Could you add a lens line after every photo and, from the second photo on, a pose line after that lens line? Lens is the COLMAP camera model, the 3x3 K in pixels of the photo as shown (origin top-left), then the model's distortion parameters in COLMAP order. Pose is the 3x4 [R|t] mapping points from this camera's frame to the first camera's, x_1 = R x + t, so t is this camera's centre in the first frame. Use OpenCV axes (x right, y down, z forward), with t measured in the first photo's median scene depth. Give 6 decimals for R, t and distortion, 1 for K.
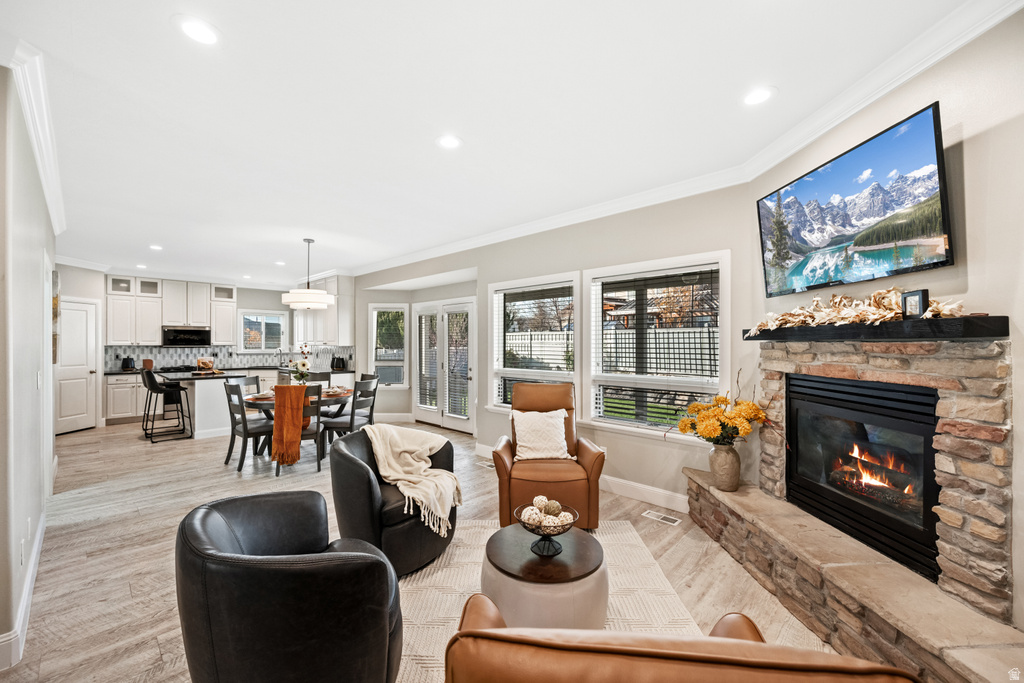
lens RADIAL K [[410.2, 0, 507.0], [0, 410.2, 343.0], [0, 0, 1]] dist [-0.002196, -0.000241]
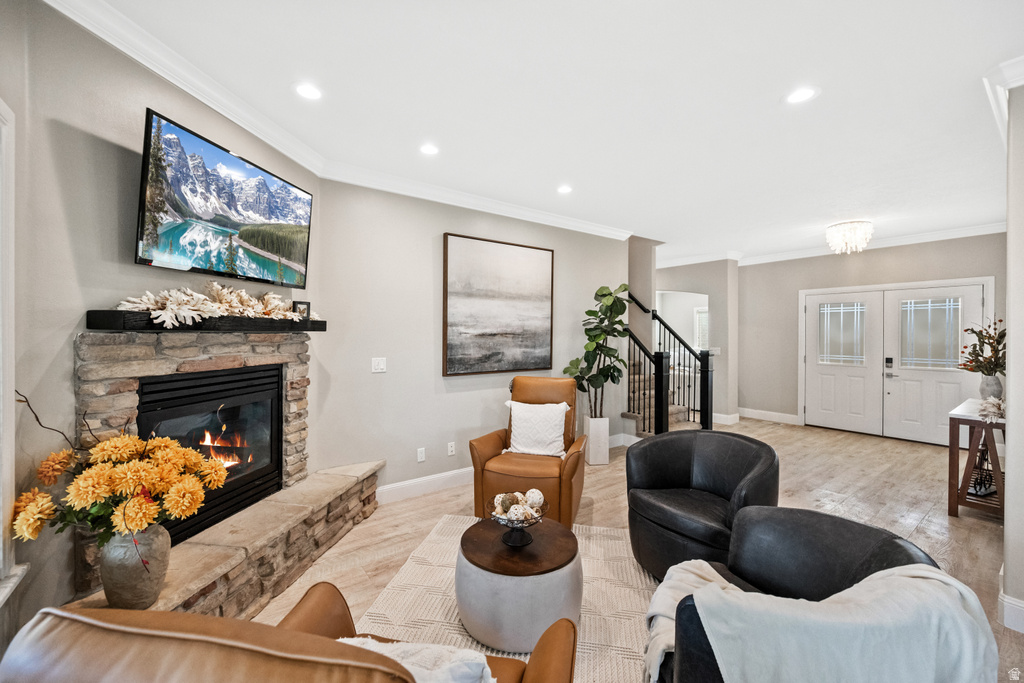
lens RADIAL K [[410.7, 0, 511.5], [0, 410.7, 335.3], [0, 0, 1]] dist [-0.002399, 0.000067]
pose [[-0.986738, -0.002465, 0.162300, -0.015925], [-0.002019, 0.999994, 0.002915, -0.000621], [-0.162306, 0.002549, -0.986737, 0.602156]]
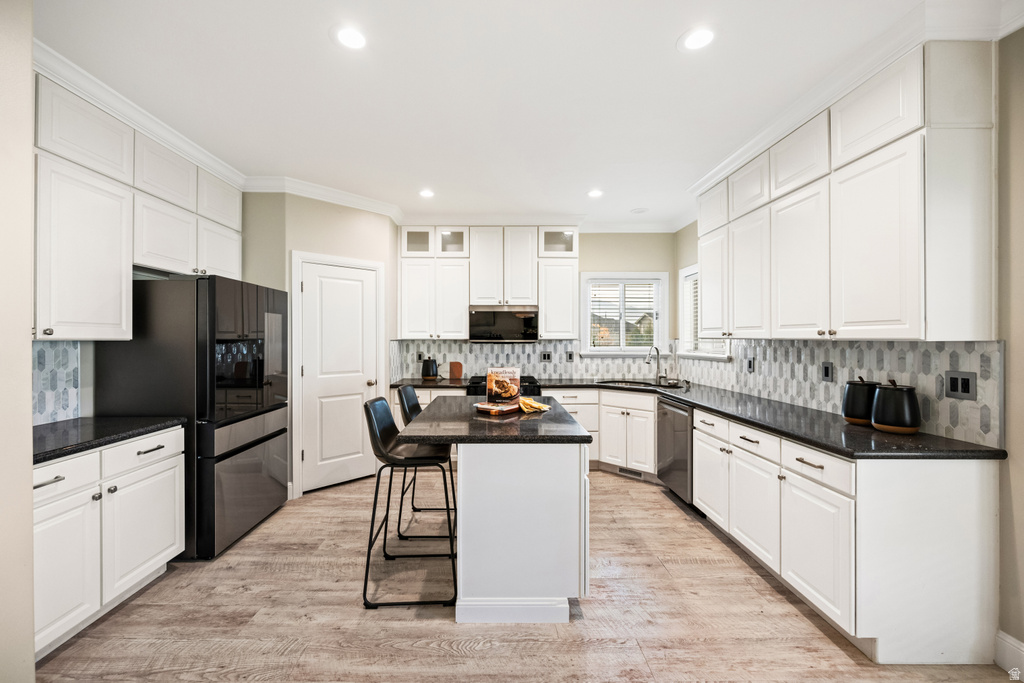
lens RADIAL K [[417.6, 0, 497.6], [0, 417.6, 339.2], [0, 0, 1]] dist [-0.001026, -0.000148]
pose [[0.695762, -0.000481, -0.718272, -0.431466], [0.000525, 1.000000, -0.000161, 0.006425], [0.718272, -0.000265, 0.695762, 0.684900]]
